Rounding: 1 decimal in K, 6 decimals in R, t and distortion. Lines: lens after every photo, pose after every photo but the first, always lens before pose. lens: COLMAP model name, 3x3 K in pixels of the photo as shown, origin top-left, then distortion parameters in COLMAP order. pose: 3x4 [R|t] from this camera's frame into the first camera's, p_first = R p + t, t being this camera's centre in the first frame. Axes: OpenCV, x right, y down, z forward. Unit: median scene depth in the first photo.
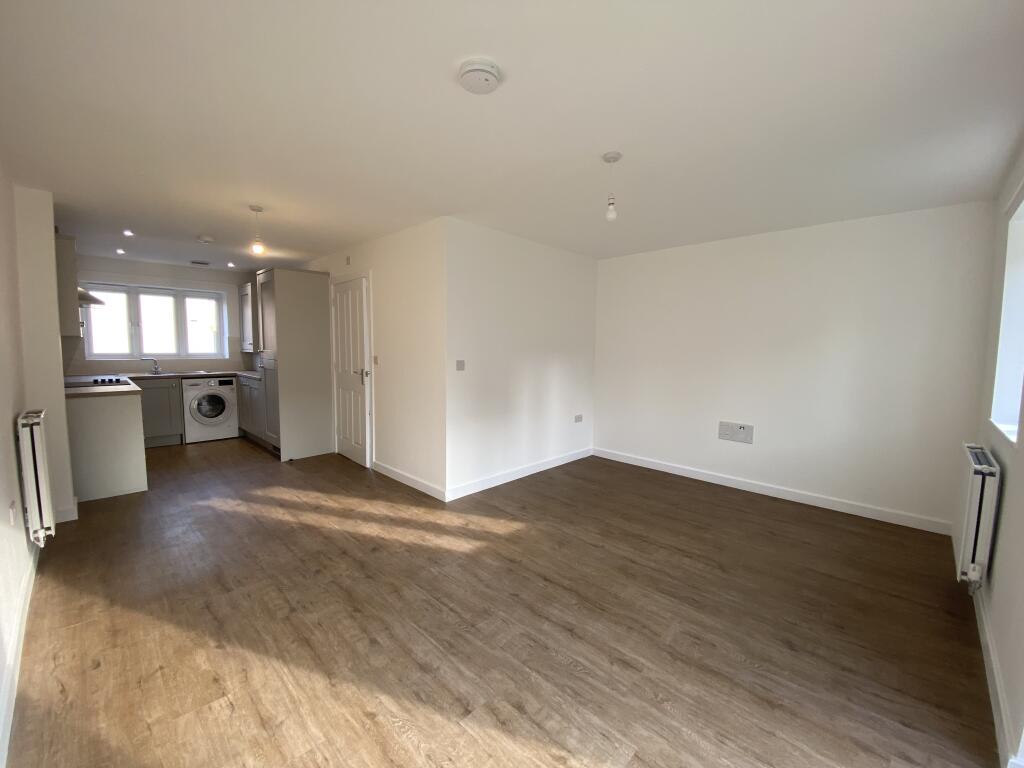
lens RADIAL K [[415.9, 0, 513.3], [0, 415.9, 381.9], [0, 0, 1]] dist [0.009882, -0.015092]
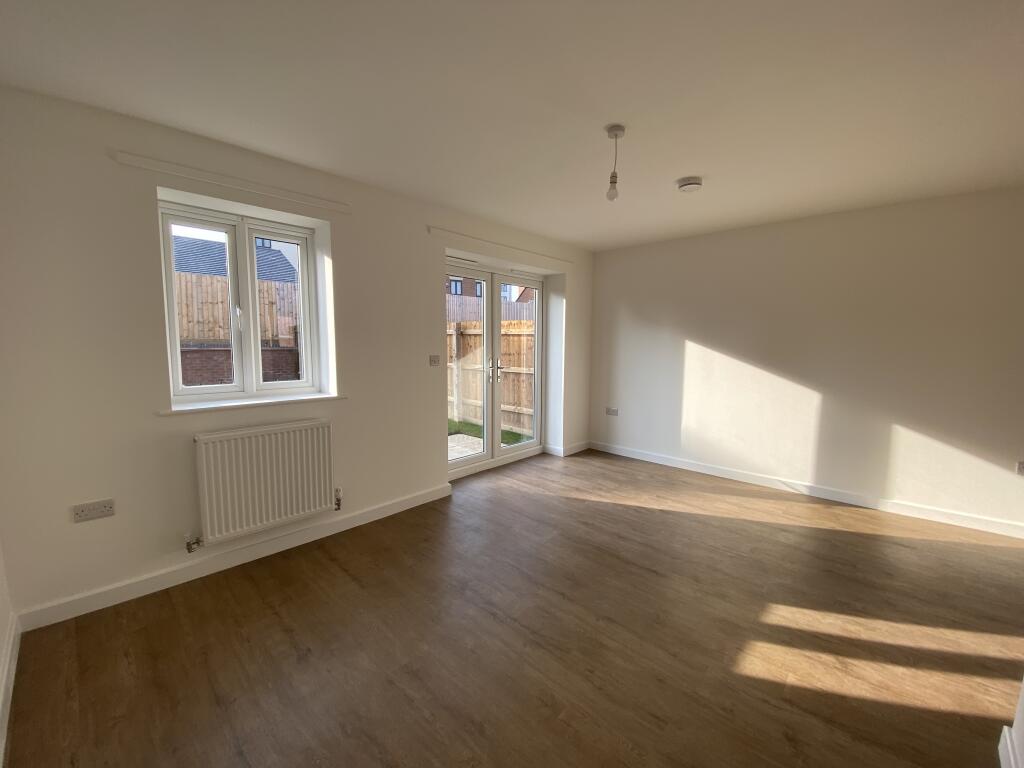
lens RADIAL K [[415.9, 0, 513.3], [0, 415.9, 381.9], [0, 0, 1]] dist [0.009882, -0.015092]
pose [[-0.999746, -0.018772, -0.012455, 0.472344], [-0.020706, 0.983486, 0.179798, -0.158526], [0.008875, 0.180011, -0.983625, 2.038236]]
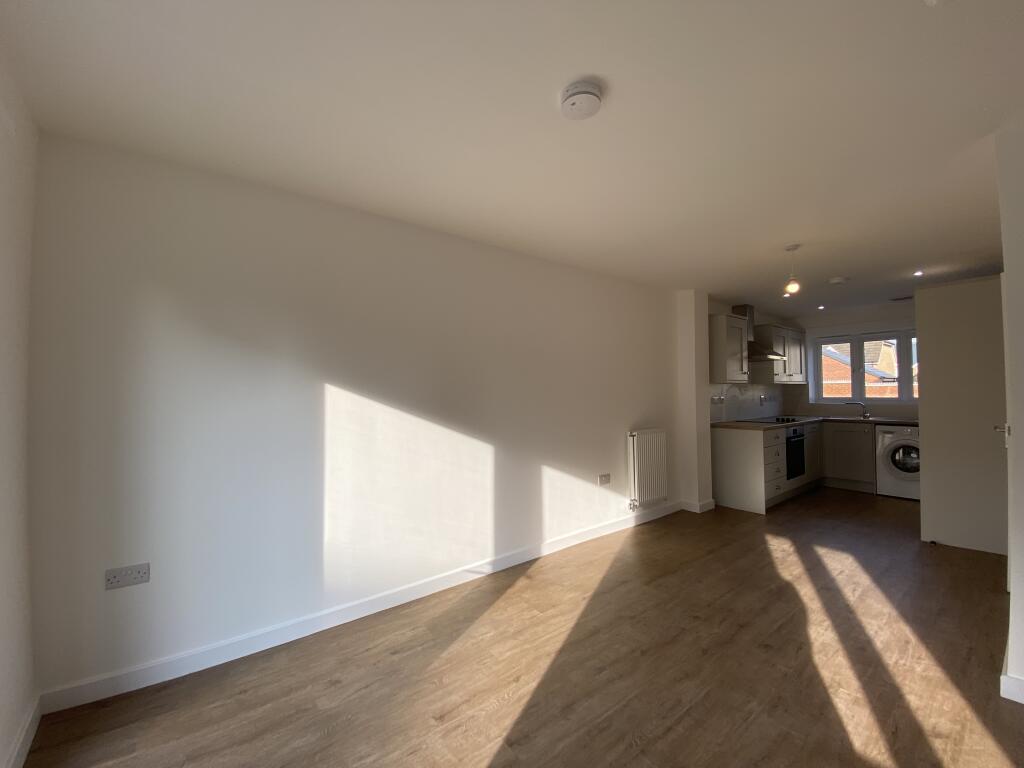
lens RADIAL K [[415.9, 0, 513.3], [0, 415.9, 381.9], [0, 0, 1]] dist [0.009882, -0.015092]
pose [[-0.133833, -0.034459, -0.990405, 0.622283], [-0.080941, 0.996436, -0.023731, -0.037563], [0.987693, 0.076989, -0.136145, 0.732477]]
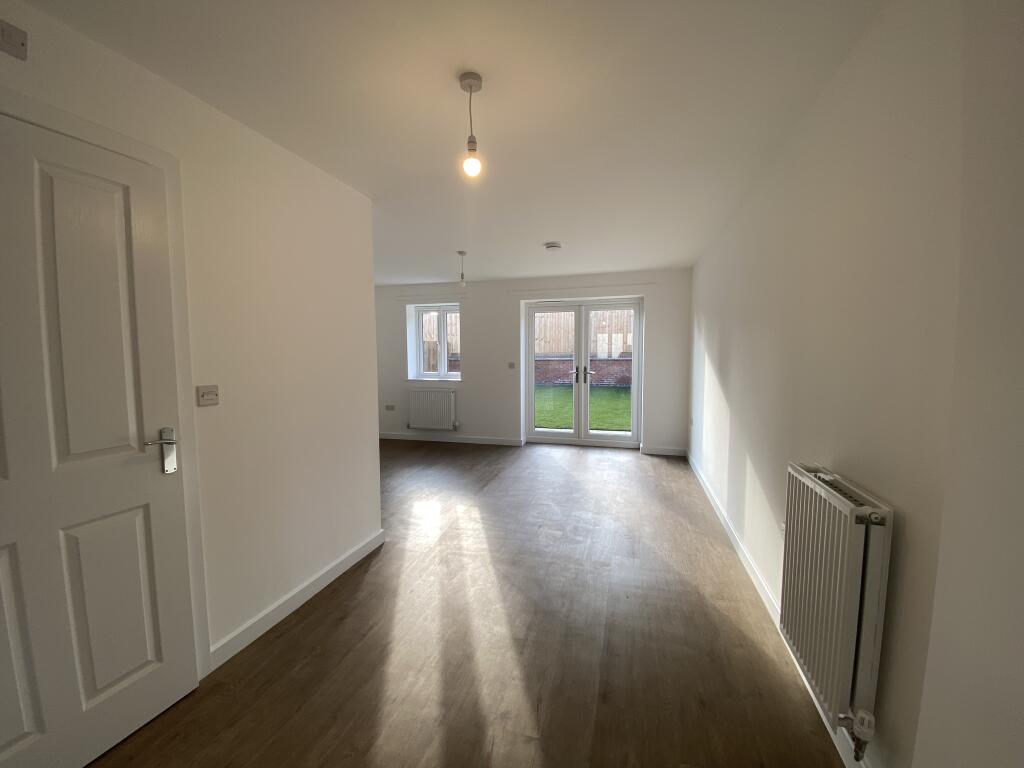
lens RADIAL K [[415.9, 0, 513.3], [0, 415.9, 381.9], [0, 0, 1]] dist [0.009882, -0.015092]
pose [[-0.476013, -0.074169, 0.876305, -1.579053], [0.072796, 0.989695, 0.123309, -0.178020], [-0.876420, 0.122489, -0.465708, 1.772710]]
